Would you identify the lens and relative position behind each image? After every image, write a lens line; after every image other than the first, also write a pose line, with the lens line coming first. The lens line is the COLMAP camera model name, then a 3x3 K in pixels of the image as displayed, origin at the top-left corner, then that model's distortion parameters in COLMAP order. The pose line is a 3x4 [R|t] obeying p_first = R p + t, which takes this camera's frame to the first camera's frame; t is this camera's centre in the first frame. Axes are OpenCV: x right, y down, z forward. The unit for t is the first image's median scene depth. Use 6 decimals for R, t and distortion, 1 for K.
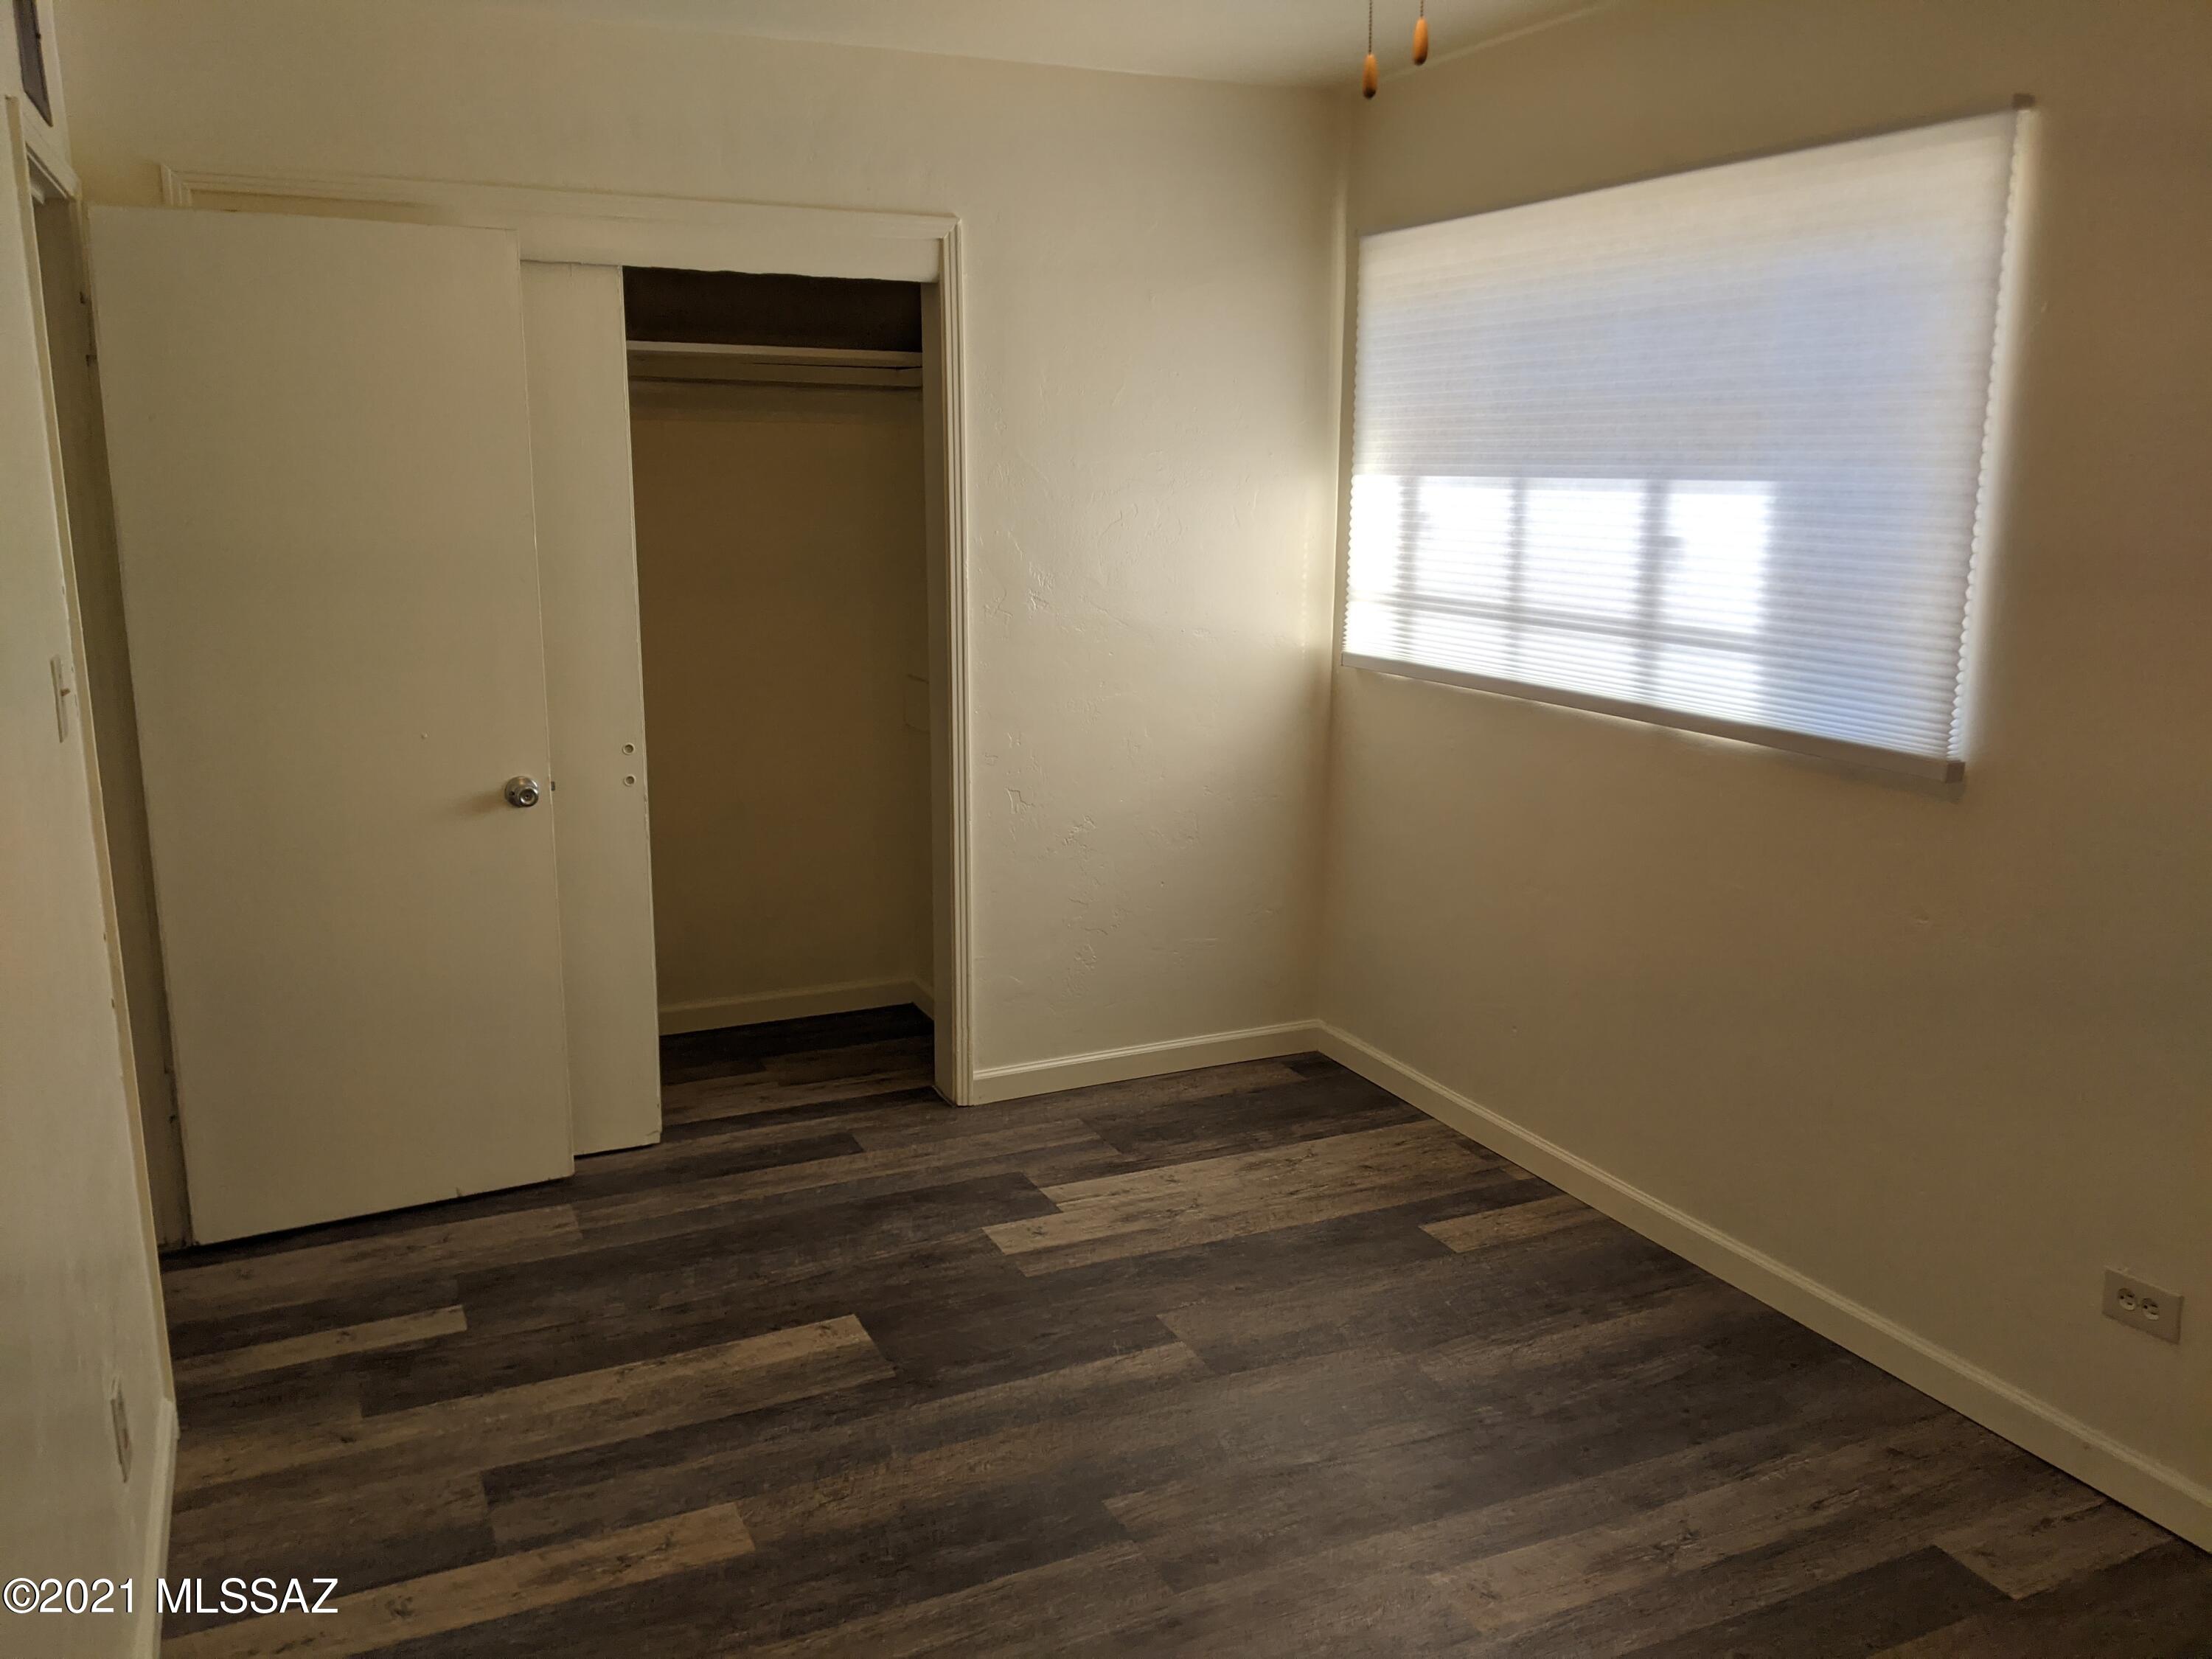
lens RADIAL K [[1738.7, 0, 1112.7], [0, 1738.7, 832.3], [0, 0, 1]] dist [-0.008729, -0.006313]
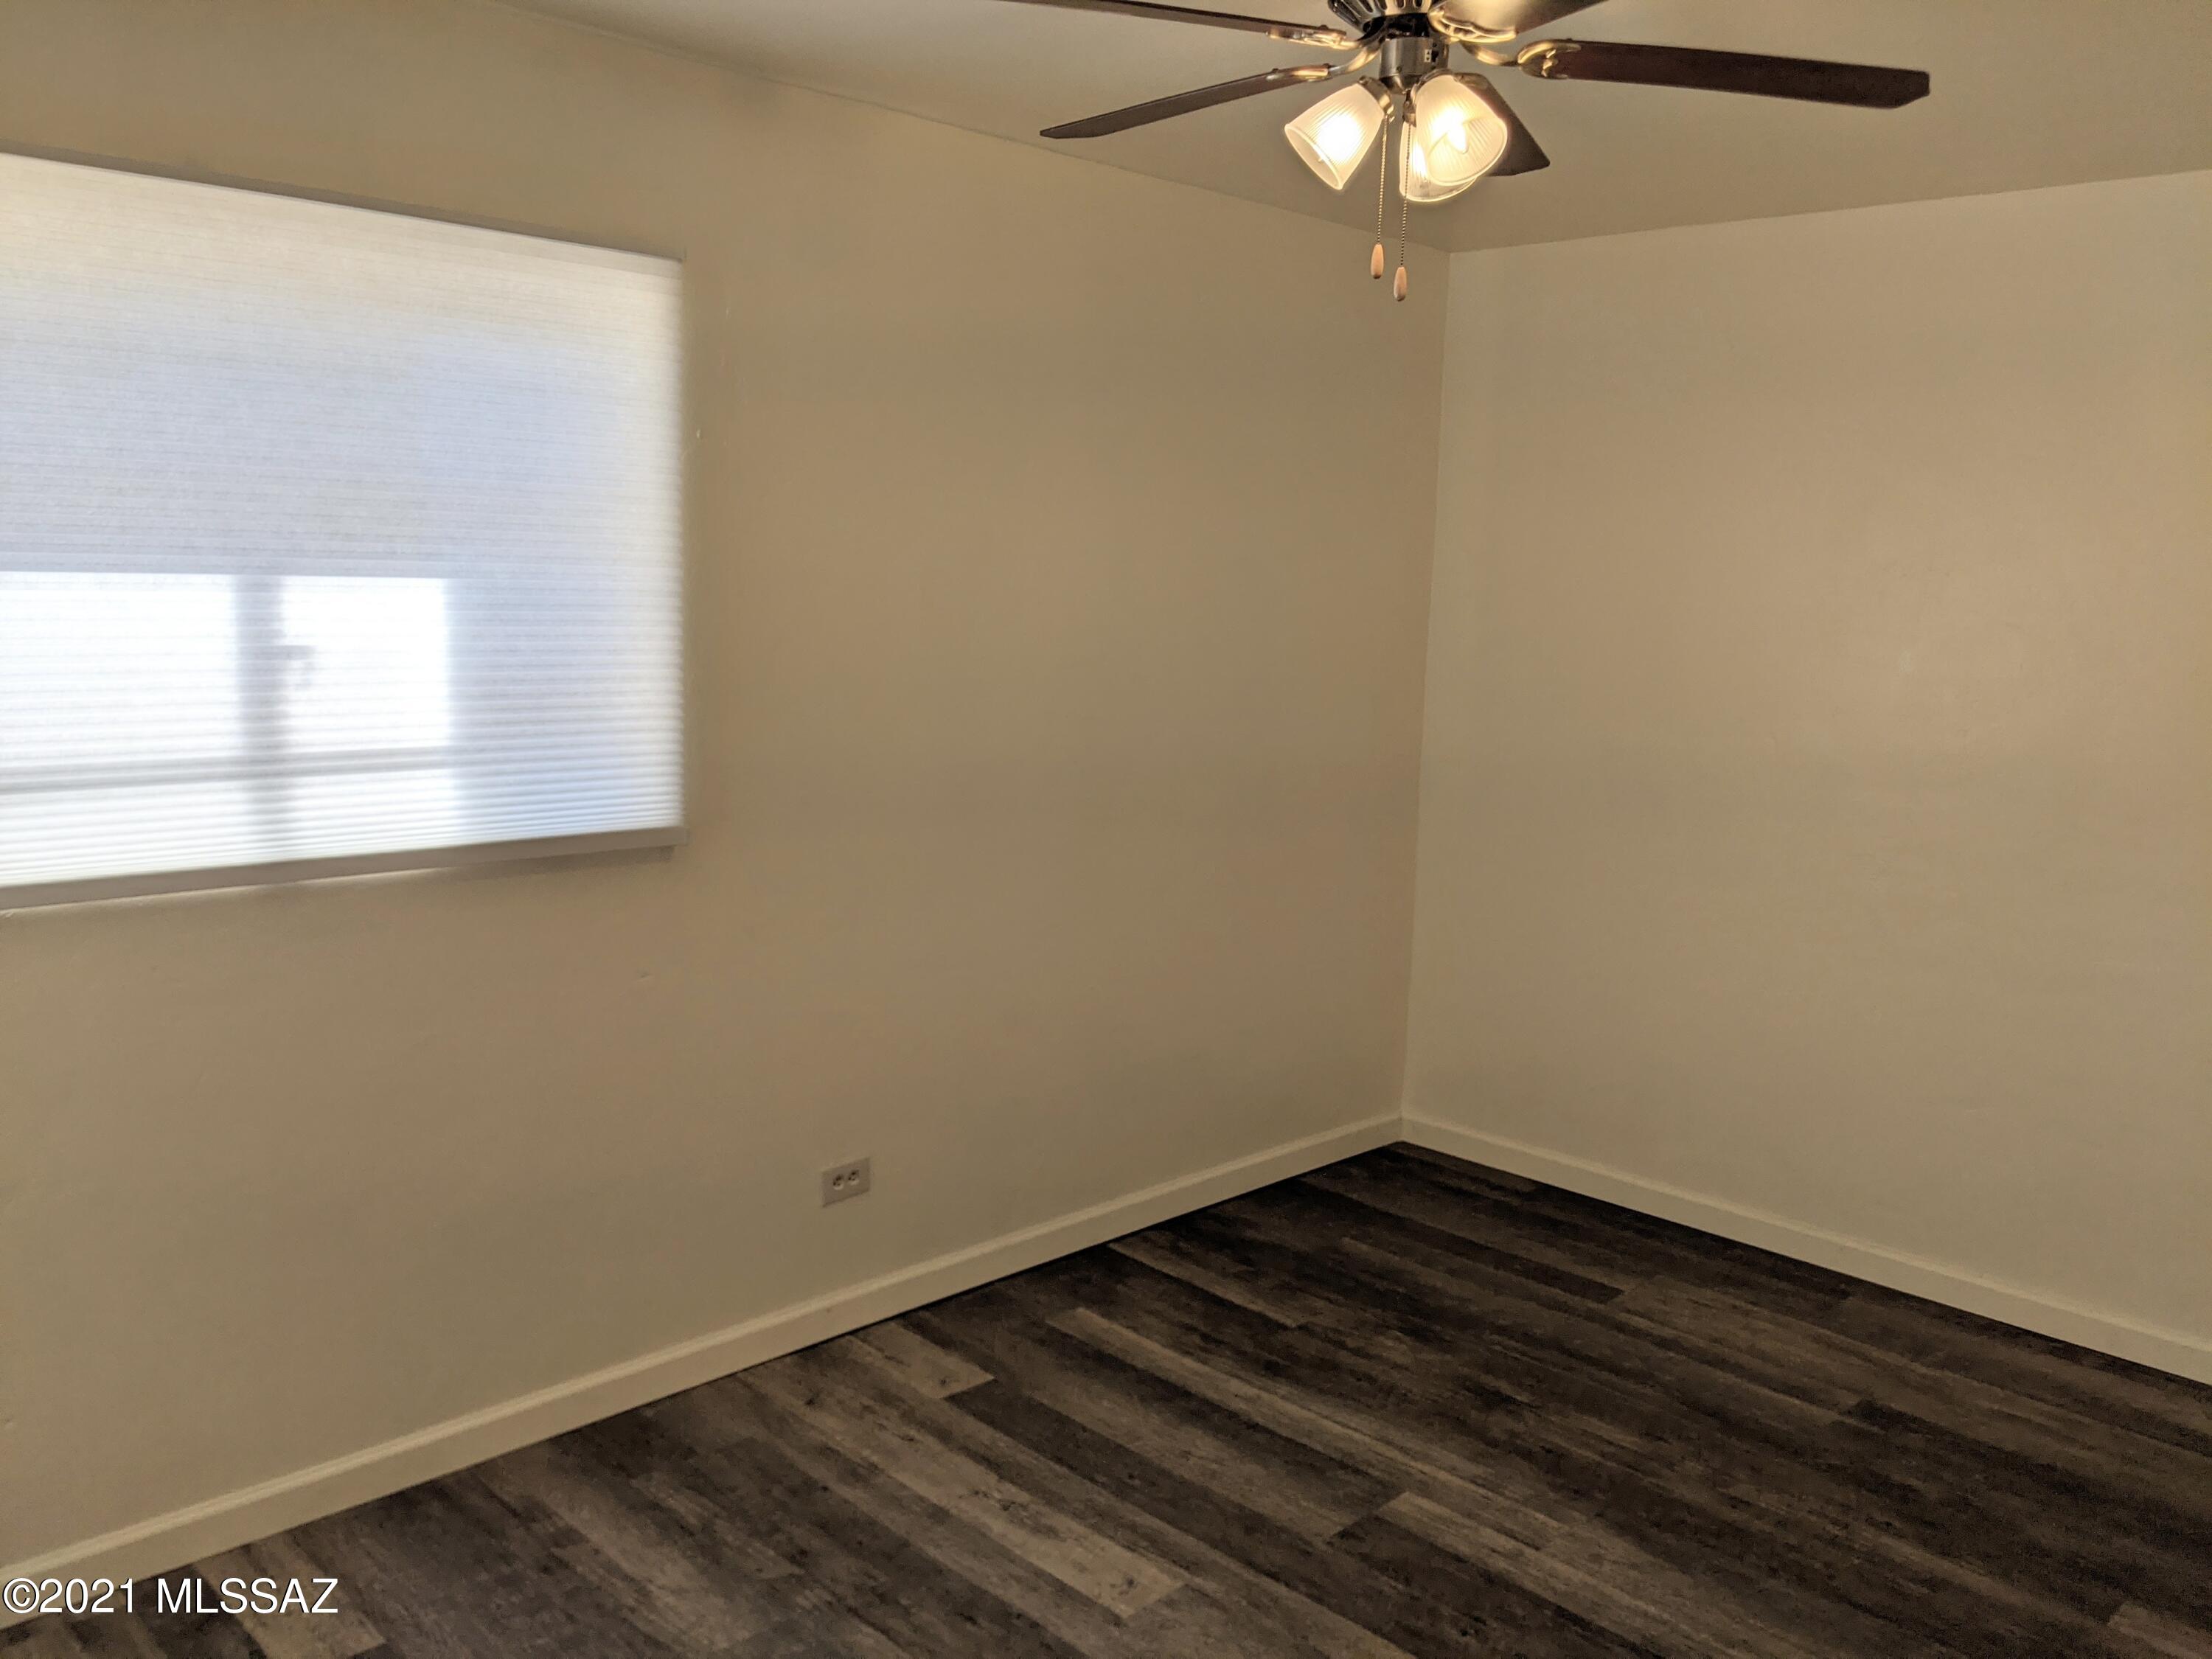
lens RADIAL K [[1738.7, 0, 1190.5], [0, 1738.7, 716.9], [0, 0, 1]] dist [-0.008729, -0.006313]
pose [[-0.359739, -0.104886, 0.927139, -0.609849], [0.151638, 0.973879, 0.169011, -0.225981], [-0.920648, 0.201390, -0.334438, 0.958735]]
